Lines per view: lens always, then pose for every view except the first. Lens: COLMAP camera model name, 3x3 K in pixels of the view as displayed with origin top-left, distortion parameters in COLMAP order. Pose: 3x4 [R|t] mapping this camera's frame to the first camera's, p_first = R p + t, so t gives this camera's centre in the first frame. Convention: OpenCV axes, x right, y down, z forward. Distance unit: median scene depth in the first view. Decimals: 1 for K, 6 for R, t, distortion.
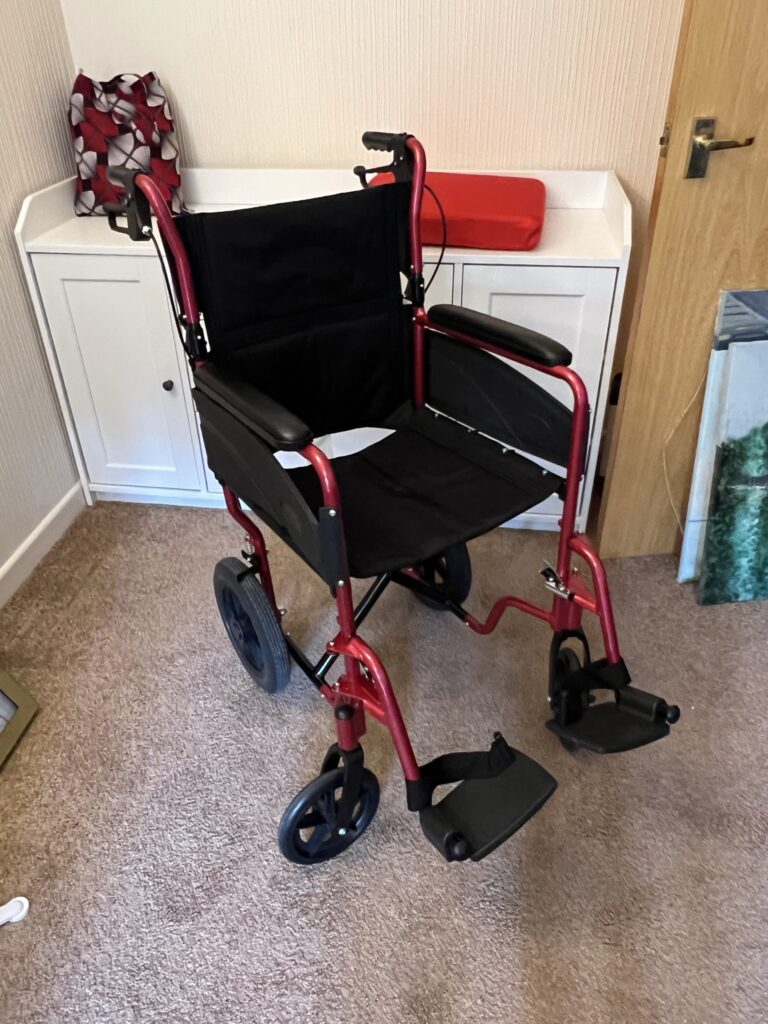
lens RADIAL K [[773.4, 0, 371.1], [0, 773.4, 503.9], [0, 0, 1]] dist [-0.002554, -0.000863]
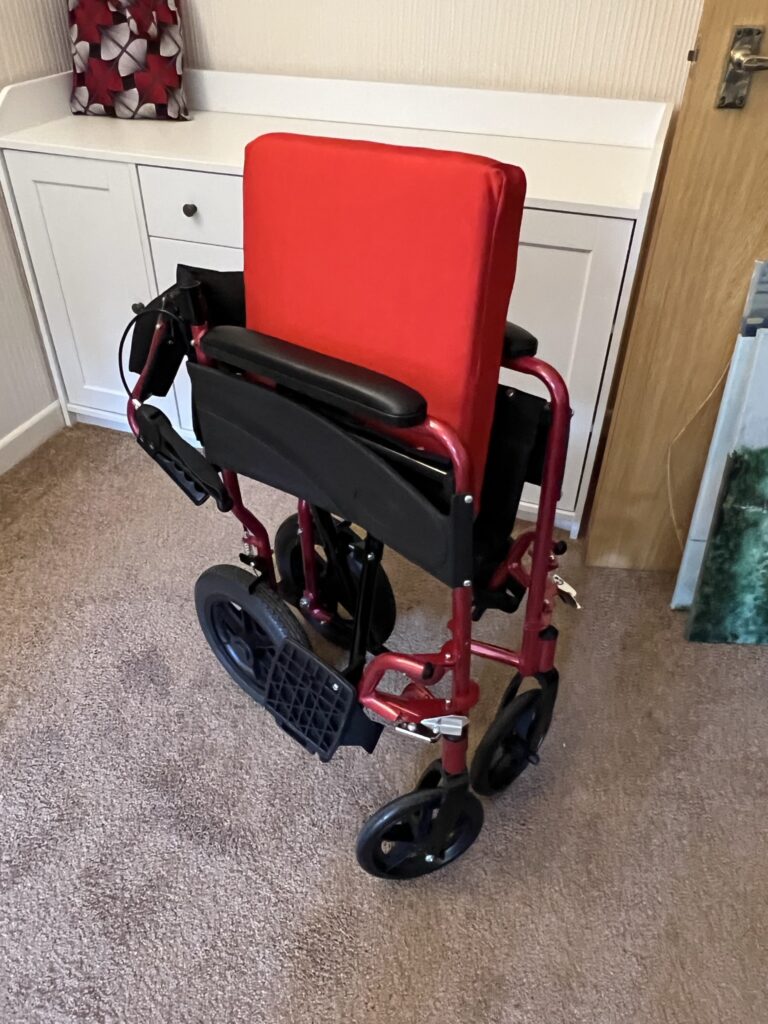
lens RADIAL K [[773.4, 0, 367.3], [0, 773.4, 496.4], [0, 0, 1]] dist [-0.002554, -0.000863]
pose [[0.979434, 0.141495, -0.143836, 0.220512], [-0.132033, 0.988526, 0.073376, -0.045502], [0.152568, -0.052876, 0.986877, 0.155261]]
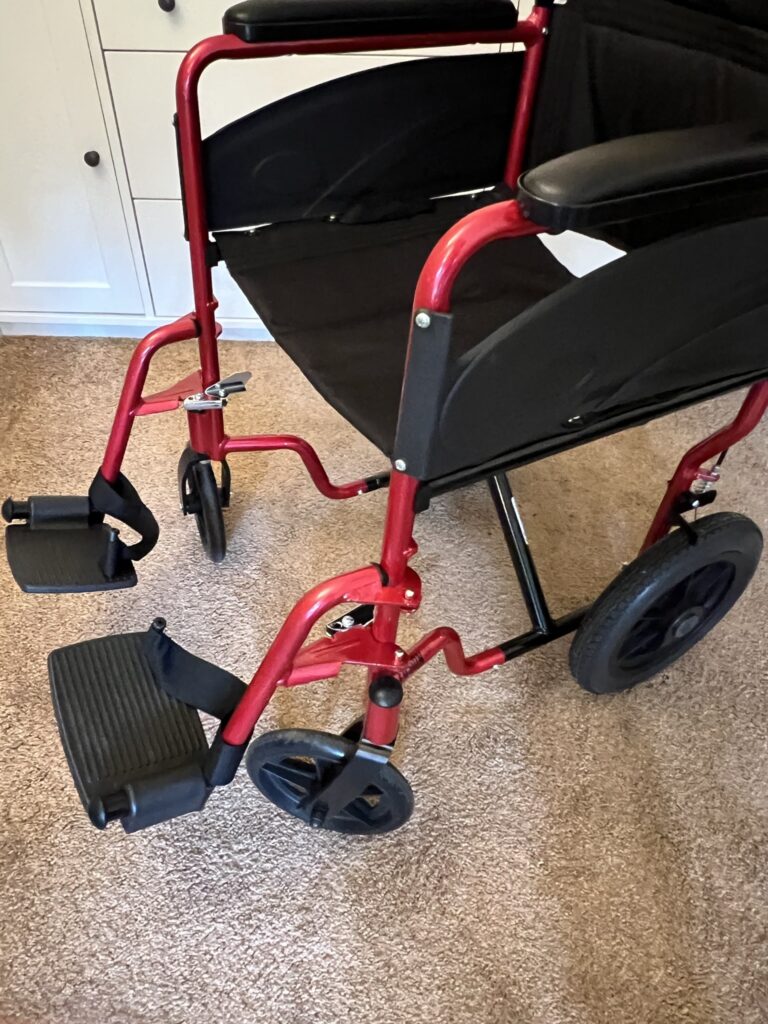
lens RADIAL K [[773.4, 0, 364.7], [0, 773.4, 497.1], [0, 0, 1]] dist [-0.002554, -0.000863]
pose [[0.992596, -0.059470, 0.105910, -0.139981], [0.041236, 0.985144, 0.166704, 0.058683], [-0.114251, -0.161102, 0.980302, 0.294788]]
